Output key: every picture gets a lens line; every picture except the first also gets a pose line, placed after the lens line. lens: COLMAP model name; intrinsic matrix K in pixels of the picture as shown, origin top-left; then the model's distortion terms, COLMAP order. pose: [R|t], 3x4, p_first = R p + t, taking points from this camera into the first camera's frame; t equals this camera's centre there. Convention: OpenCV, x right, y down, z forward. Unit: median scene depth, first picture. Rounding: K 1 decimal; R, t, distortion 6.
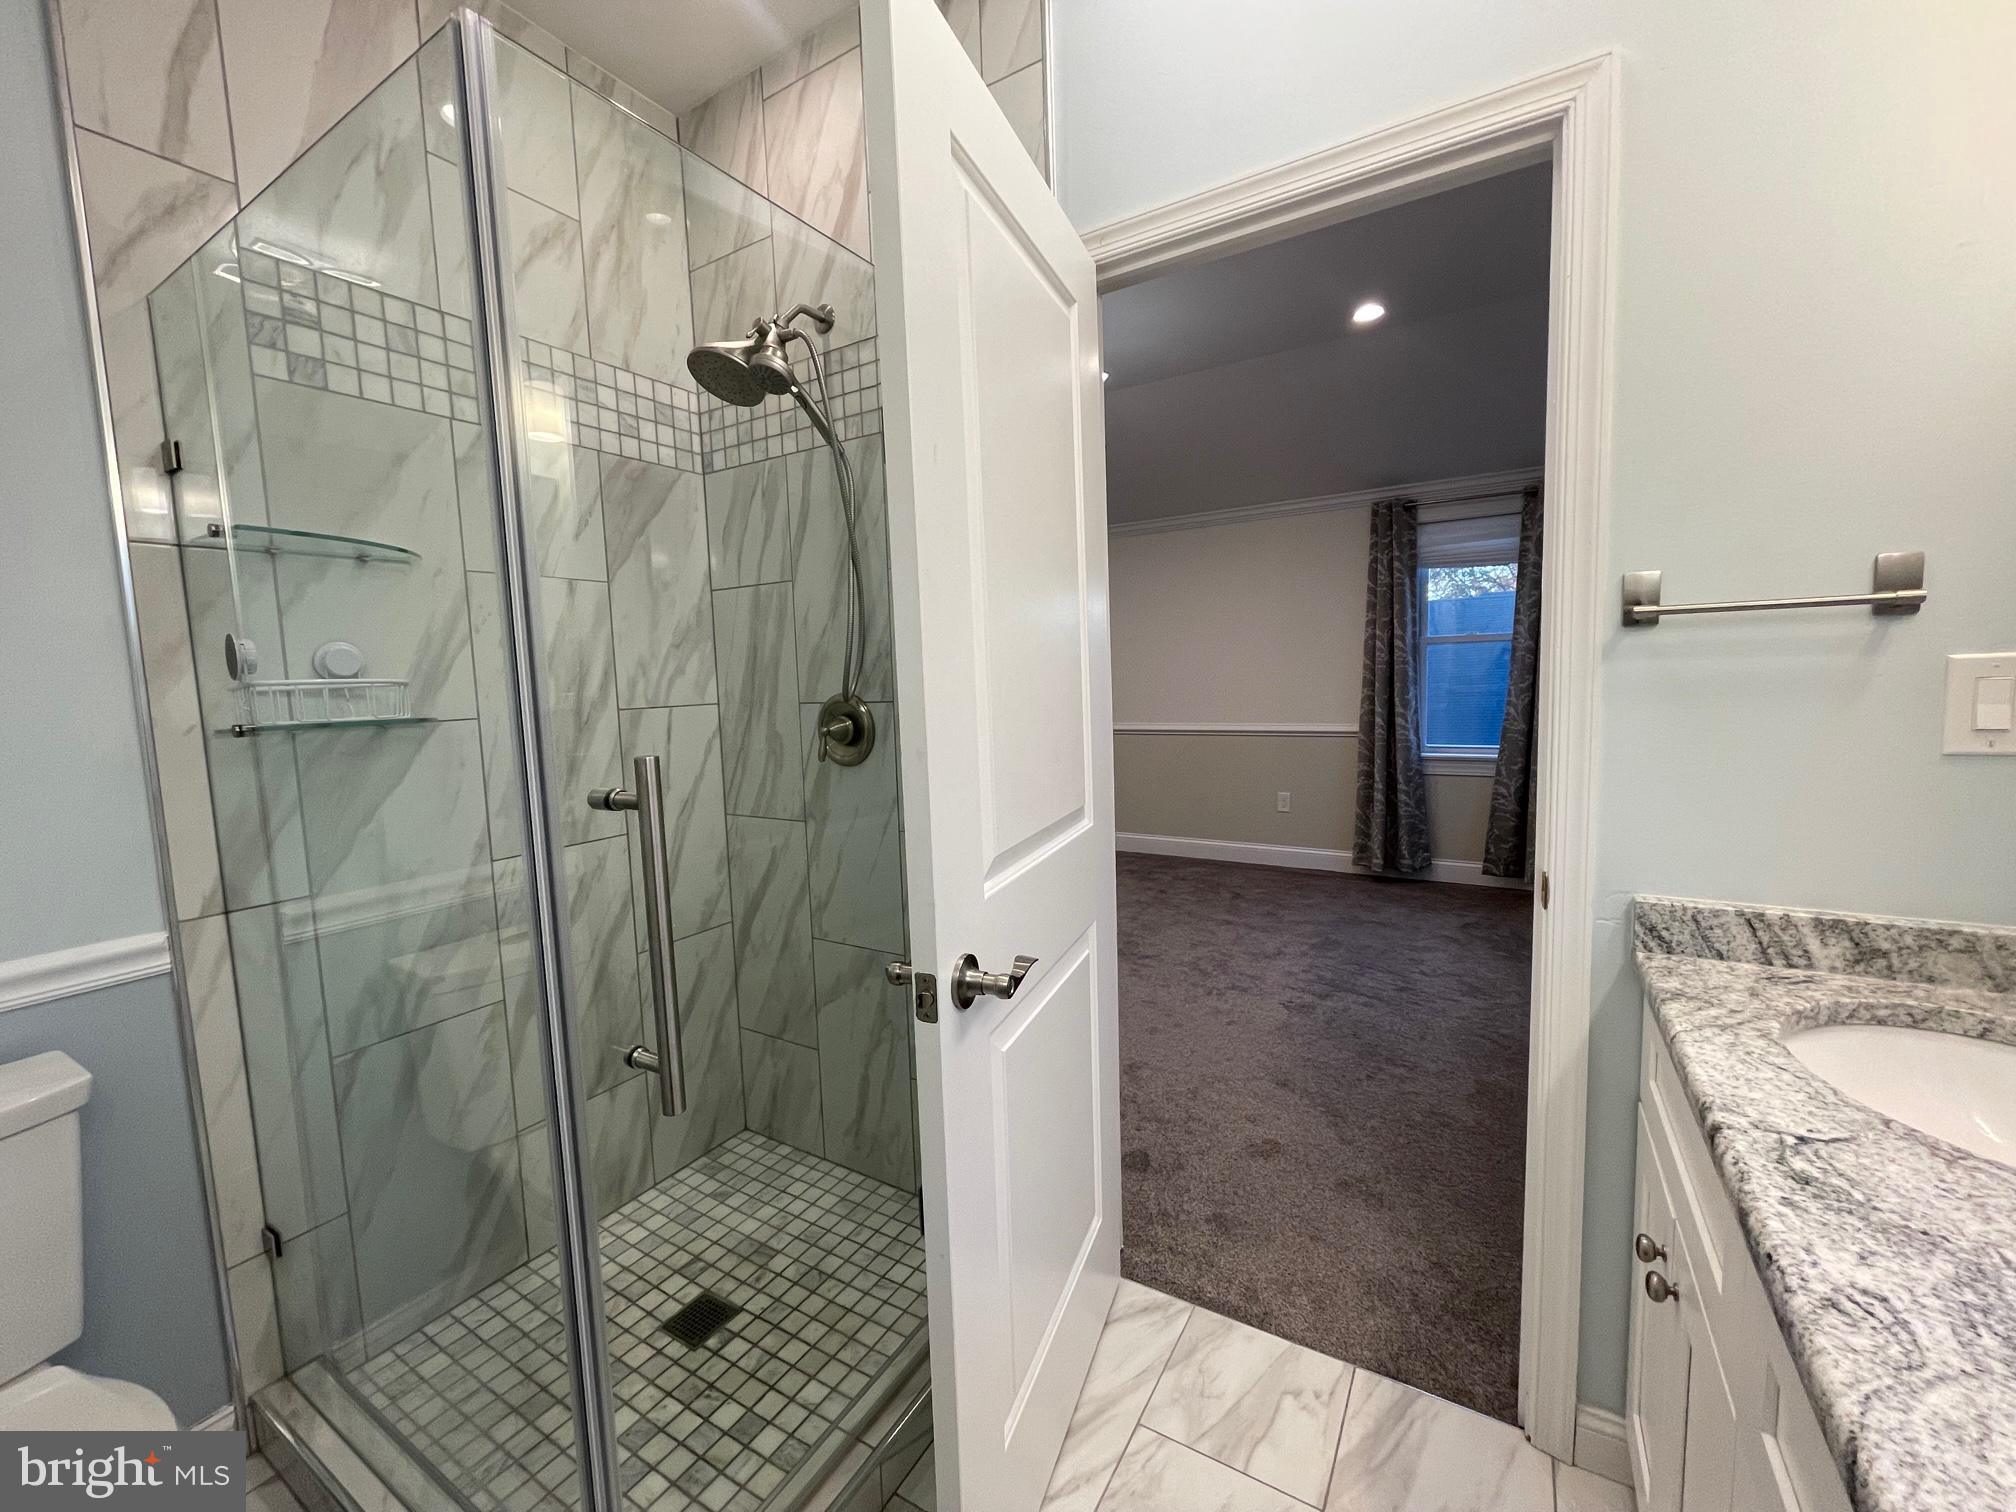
lens RADIAL K [[815.3, 0, 1011.9], [0, 815.3, 750.9], [0, 0, 1]] dist [-0.001941, -0.000499]
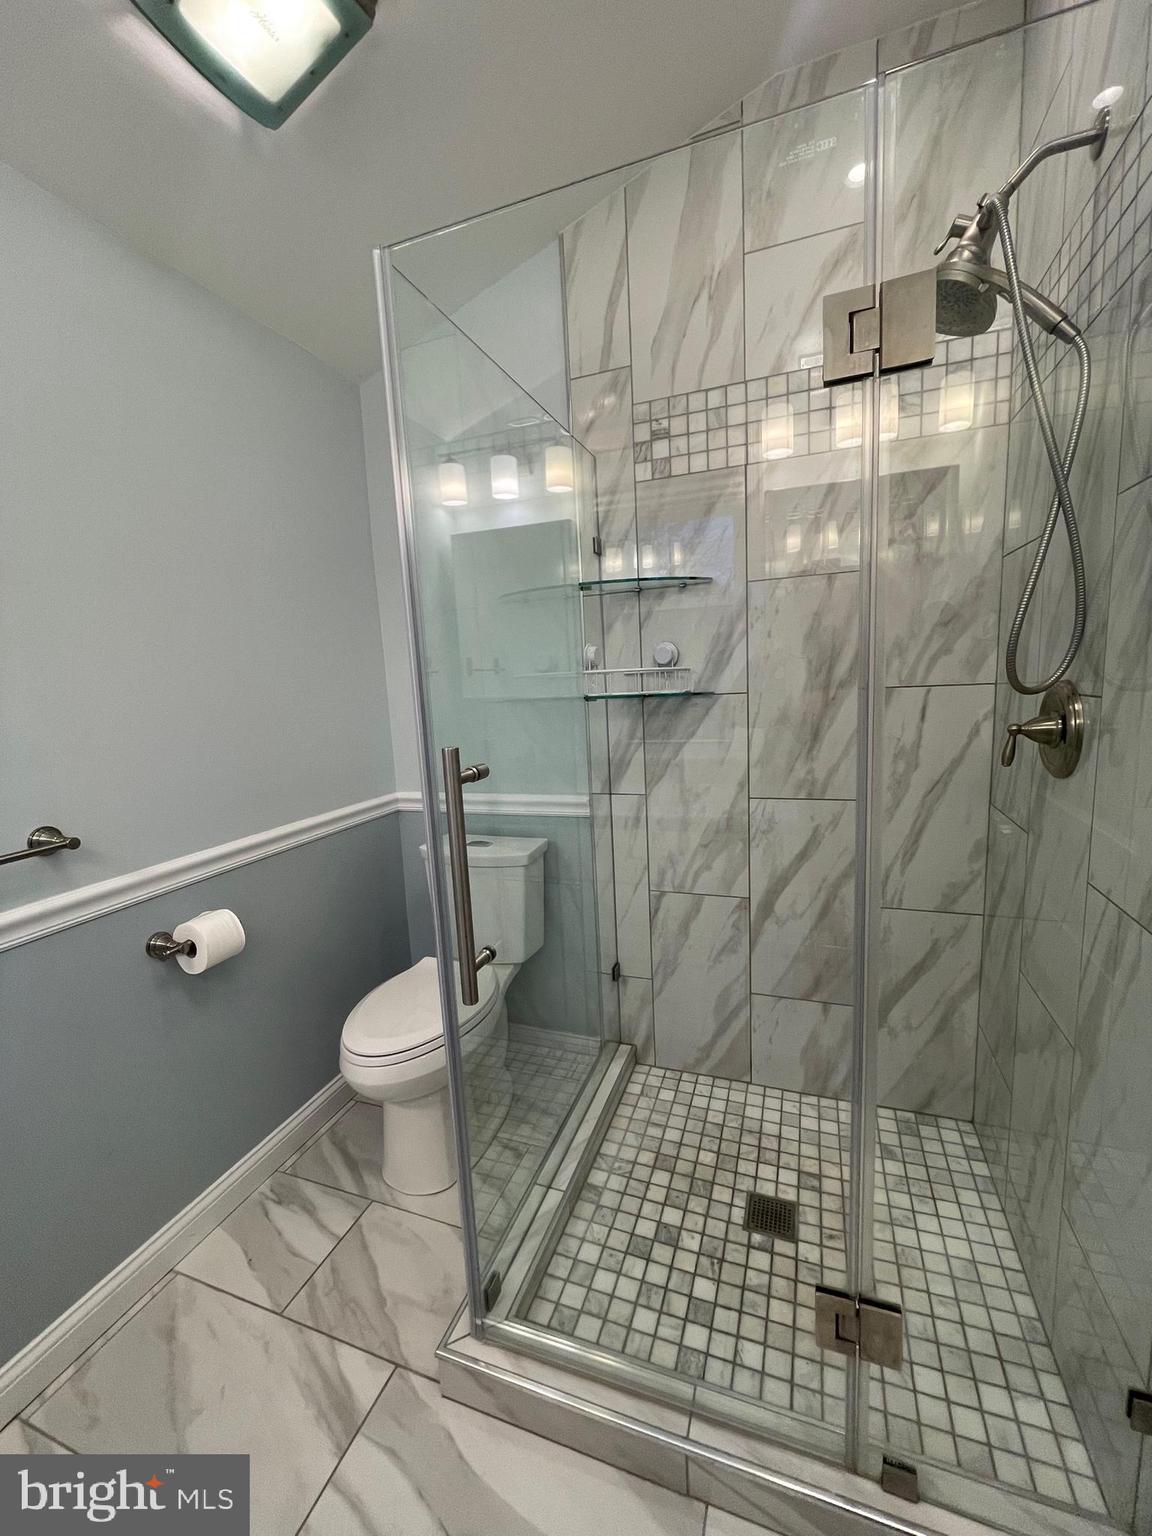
lens RADIAL K [[621.1, 0, 580.5], [0, 621.1, 769.3], [0, 0, 1]] dist [-0.001941, -0.000499]
pose [[0.193251, 0.171237, -0.966091, 0.350882], [-0.051886, 0.985058, 0.164220, -0.078087], [0.979776, 0.018391, 0.199248, 0.591326]]
